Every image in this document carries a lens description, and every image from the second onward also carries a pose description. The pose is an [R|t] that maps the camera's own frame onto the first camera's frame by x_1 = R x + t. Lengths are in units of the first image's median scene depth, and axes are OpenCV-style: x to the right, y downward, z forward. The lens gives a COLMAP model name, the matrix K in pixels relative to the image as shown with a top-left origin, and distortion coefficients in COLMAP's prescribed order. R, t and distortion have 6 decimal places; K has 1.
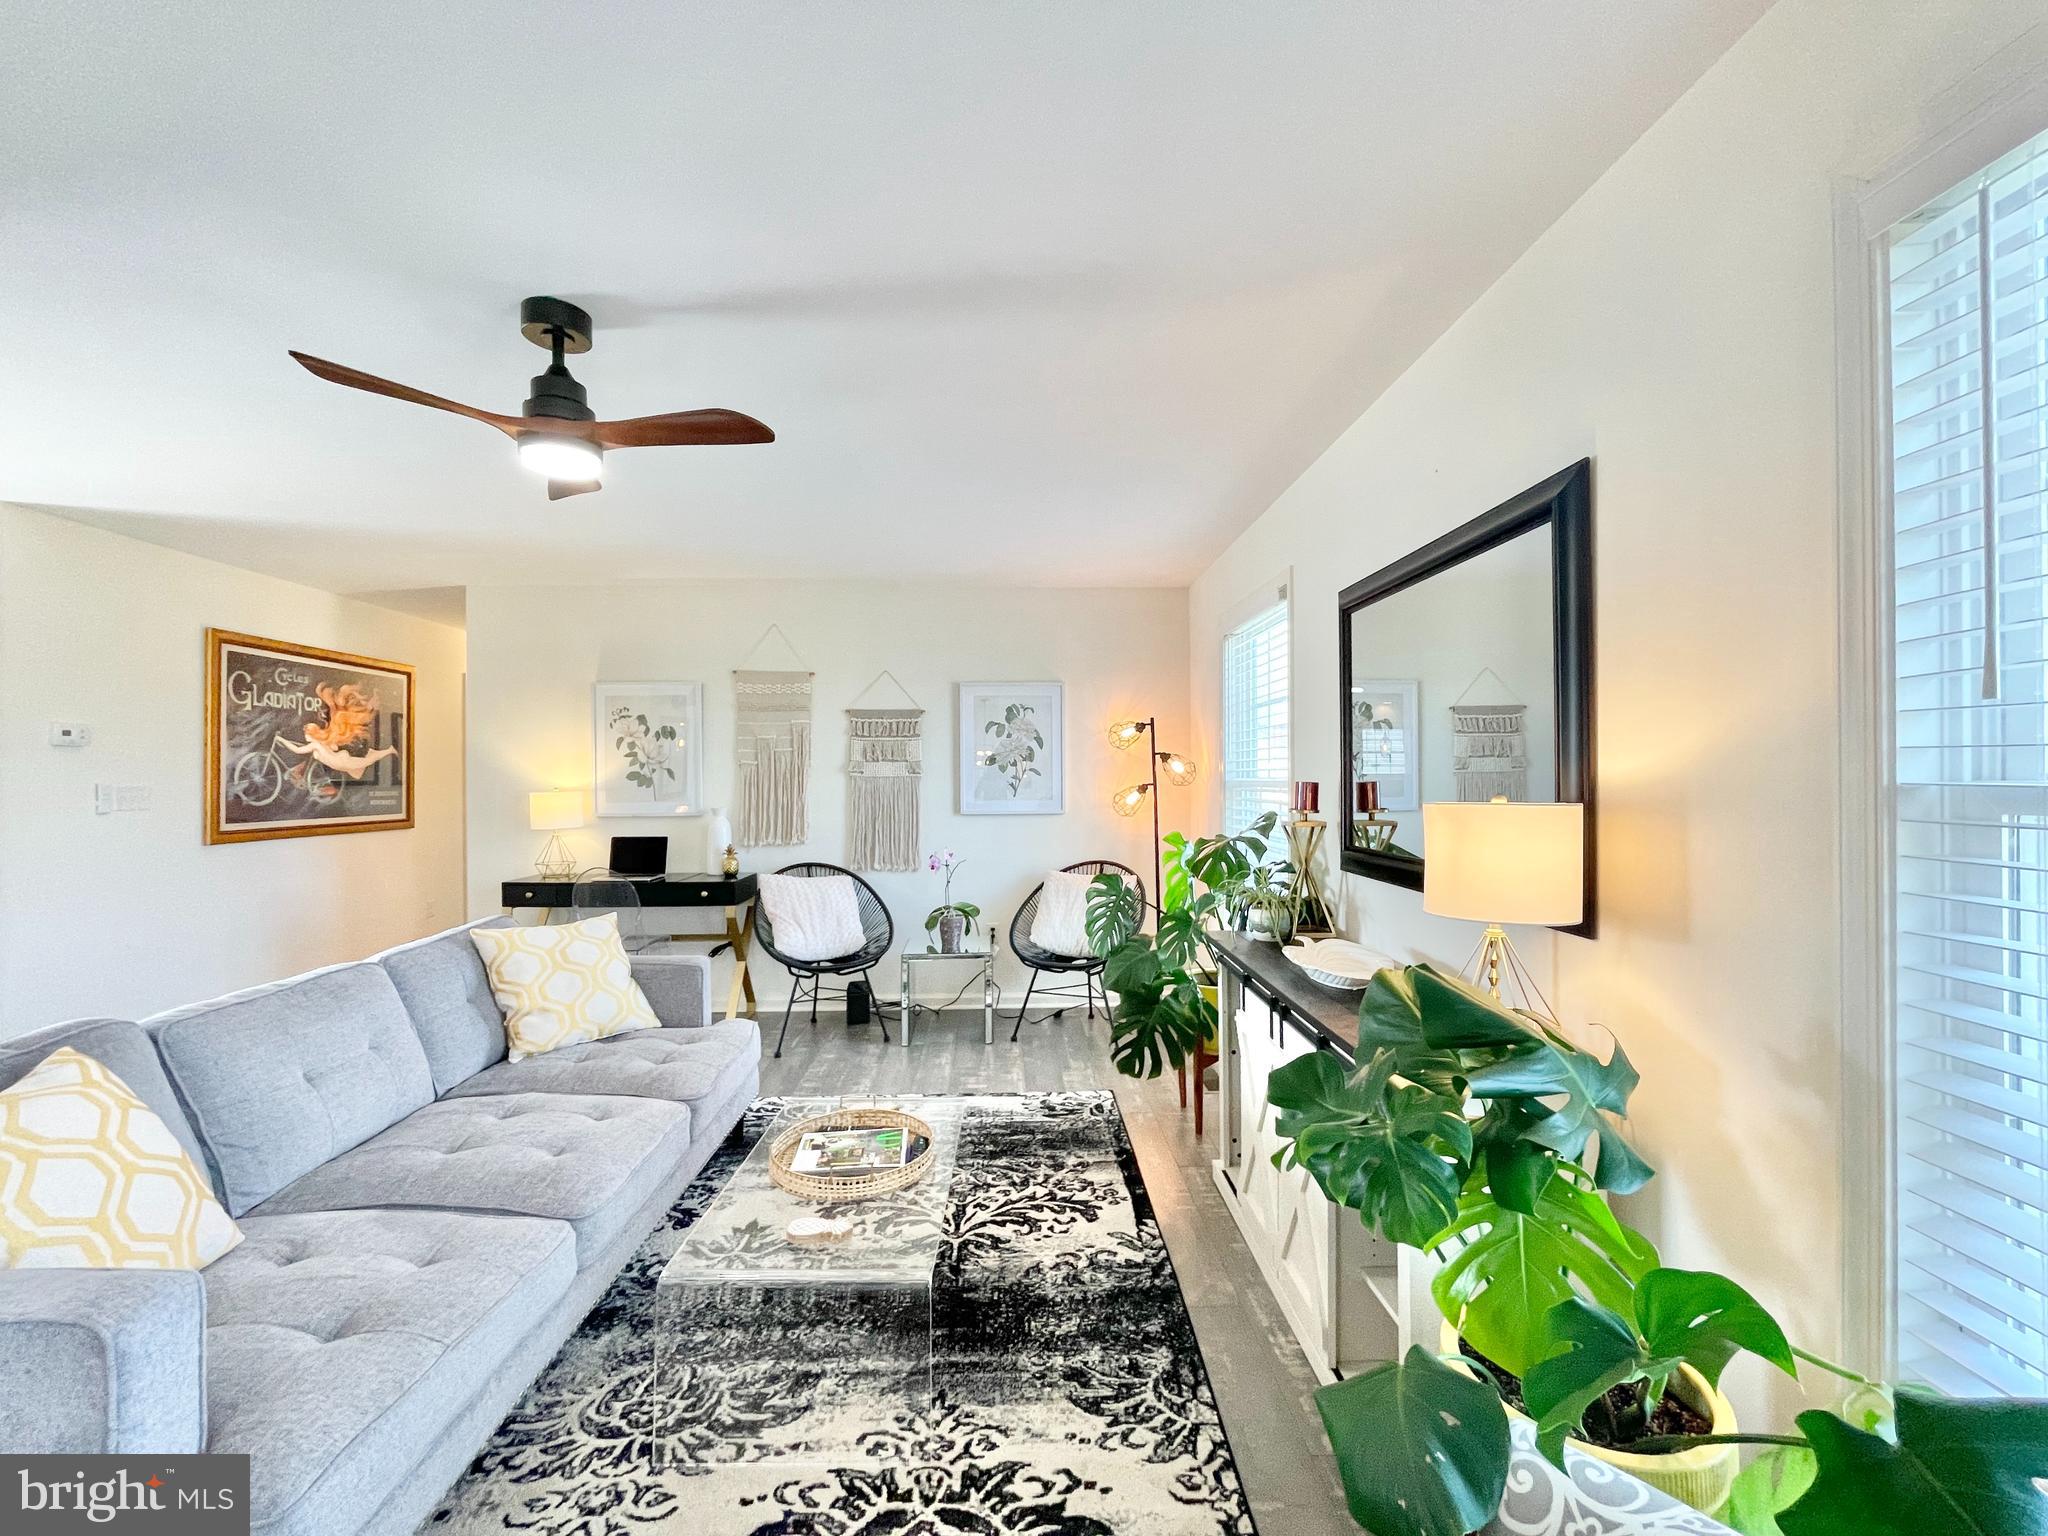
lens RADIAL K [[835.7, 0, 1028.4], [0, 835.7, 777.1], [0, 0, 1]] dist [0.002041, 0.000321]
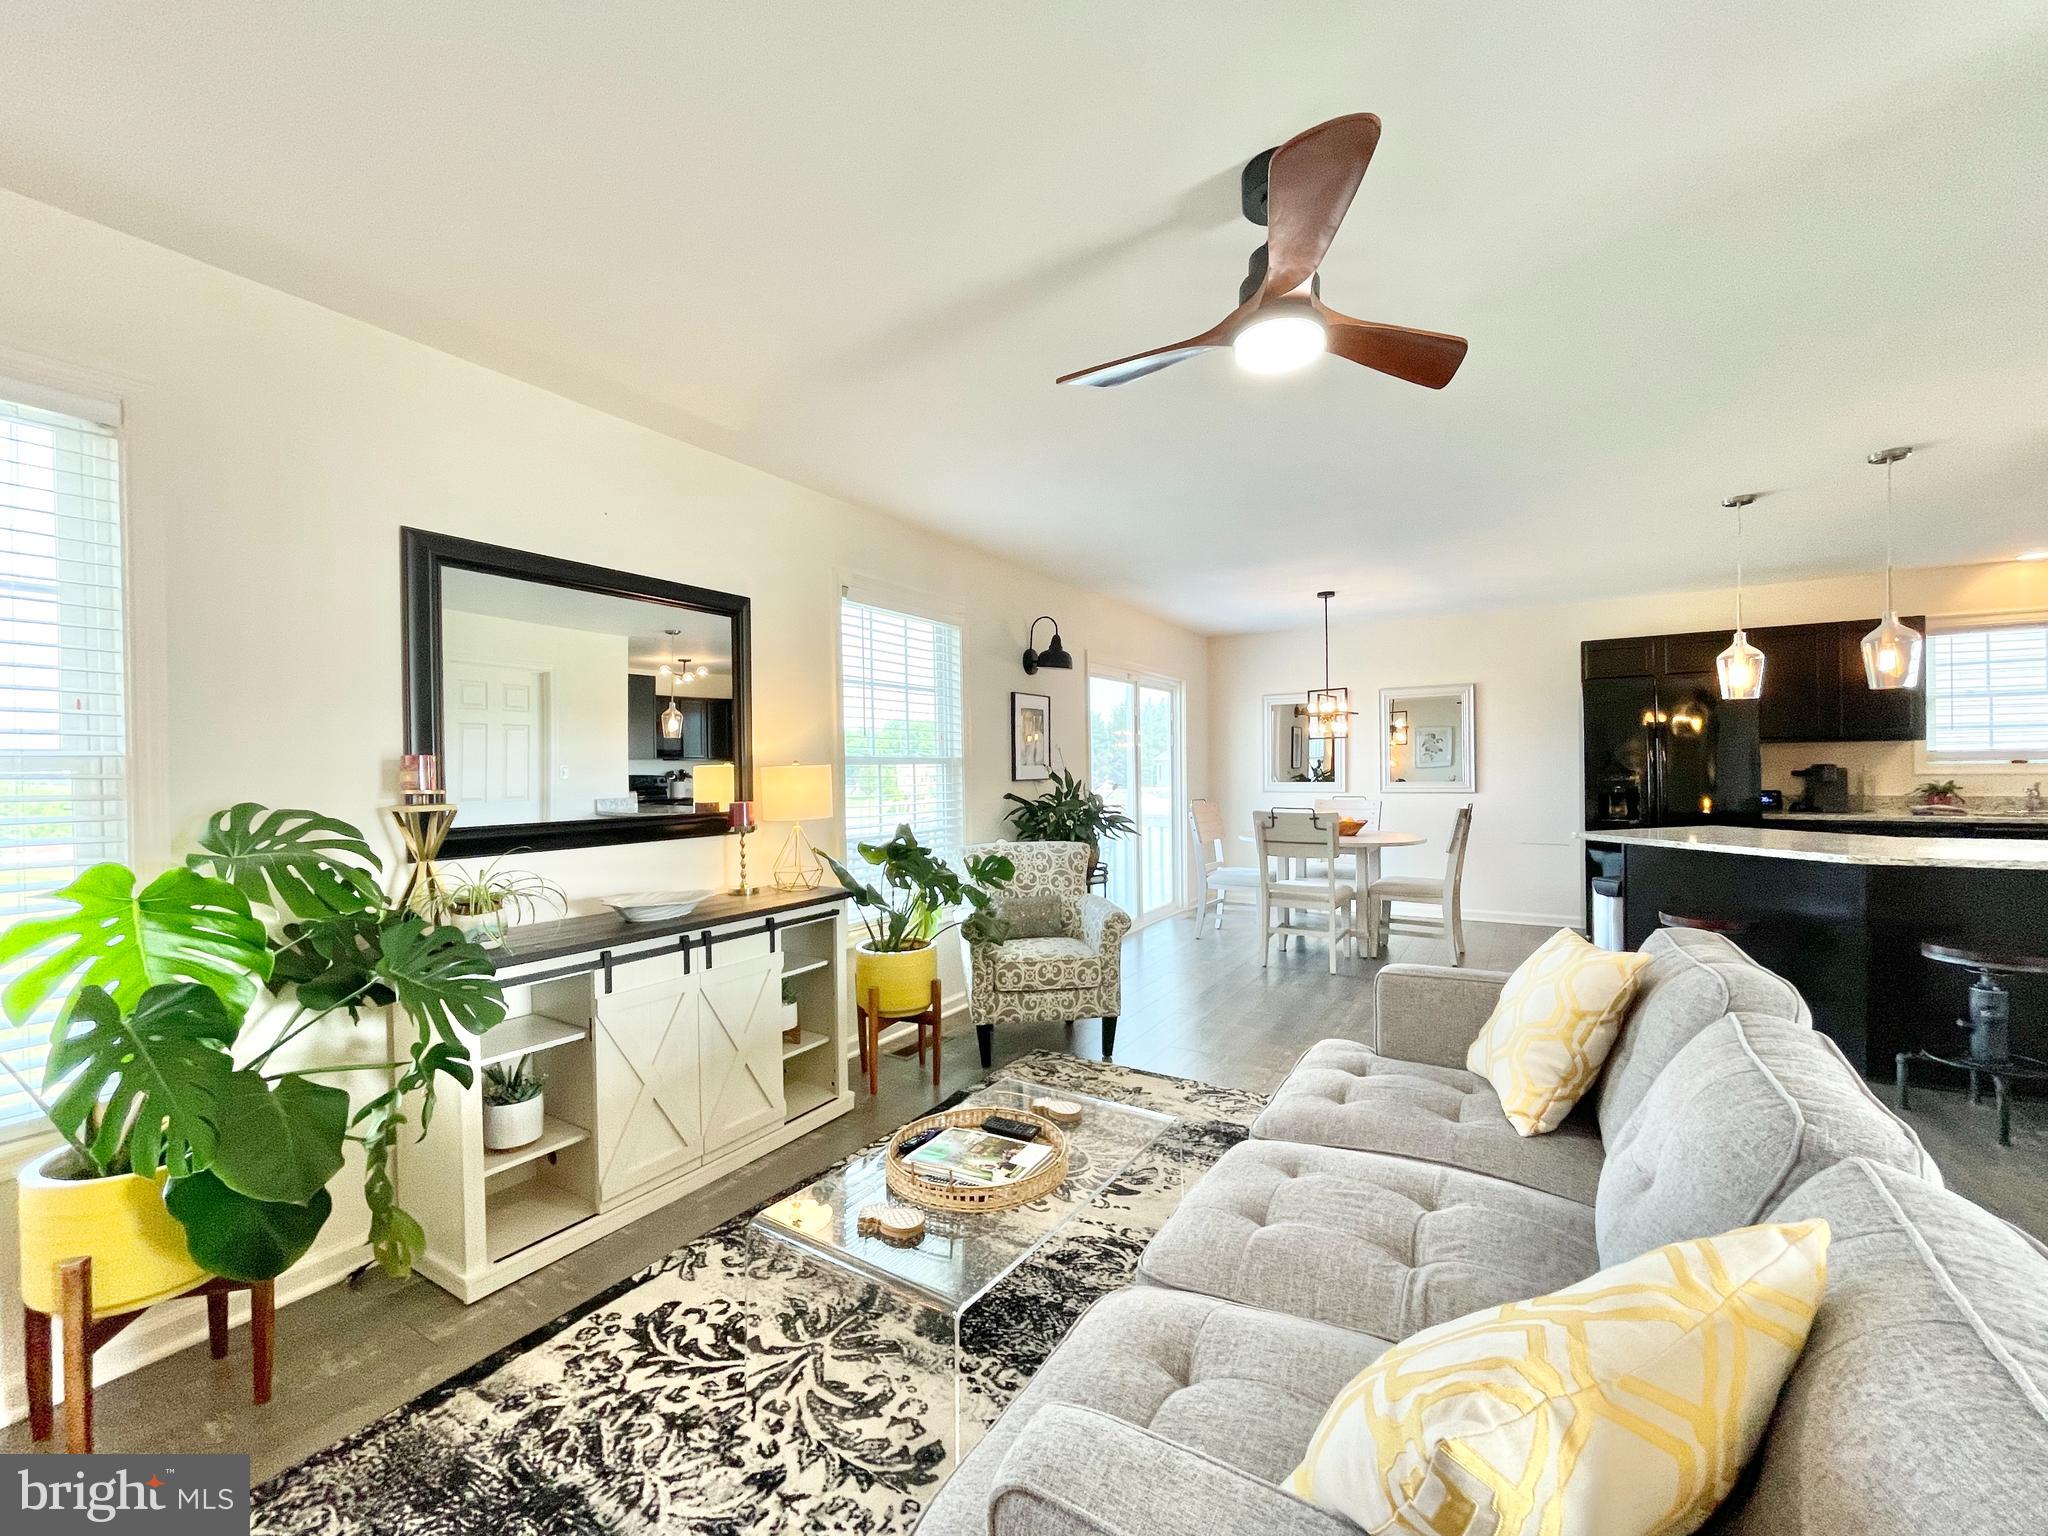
lens RADIAL K [[825.4, 0, 1027.1], [0, 825.4, 774.5], [0, 0, 1]] dist [-0.000702, -0.002180]
pose [[-0.834932, 0.009041, 0.550279, -0.607370], [0.016137, 0.999837, 0.008058, 0.027806], [-0.550117, 0.015608, -0.834942, 1.393400]]
